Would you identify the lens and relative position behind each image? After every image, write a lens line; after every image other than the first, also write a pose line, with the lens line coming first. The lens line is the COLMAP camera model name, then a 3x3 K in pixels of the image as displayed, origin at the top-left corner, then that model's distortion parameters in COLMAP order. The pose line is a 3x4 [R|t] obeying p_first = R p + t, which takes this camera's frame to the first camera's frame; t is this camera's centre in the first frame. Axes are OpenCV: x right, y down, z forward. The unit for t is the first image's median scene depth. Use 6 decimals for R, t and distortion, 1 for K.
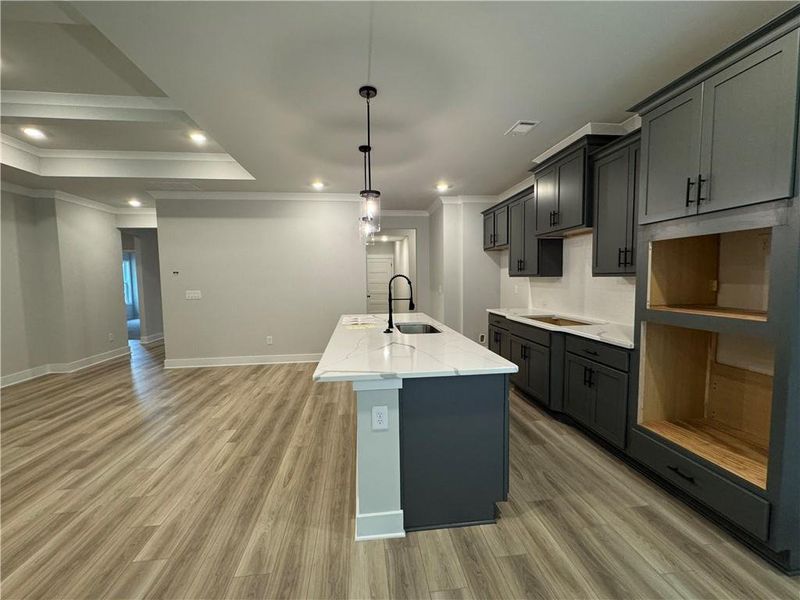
lens RADIAL K [[327.9, 0, 398.3], [0, 327.9, 299.2], [0, 0, 1]] dist [0.002136, 0.000078]
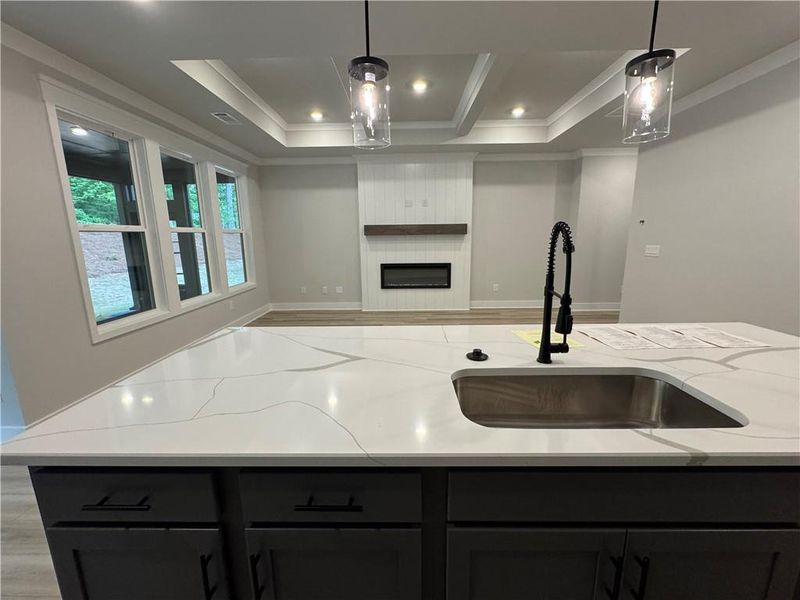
lens RADIAL K [[327.9, 0, 398.3], [0, 327.9, 299.2], [0, 0, 1]] dist [0.002136, 0.000078]
pose [[-0.137754, 0.208578, -0.968256, 0.271983], [-0.055172, 0.974442, 0.217760, -0.049991], [0.988929, 0.083418, -0.122725, 0.664300]]
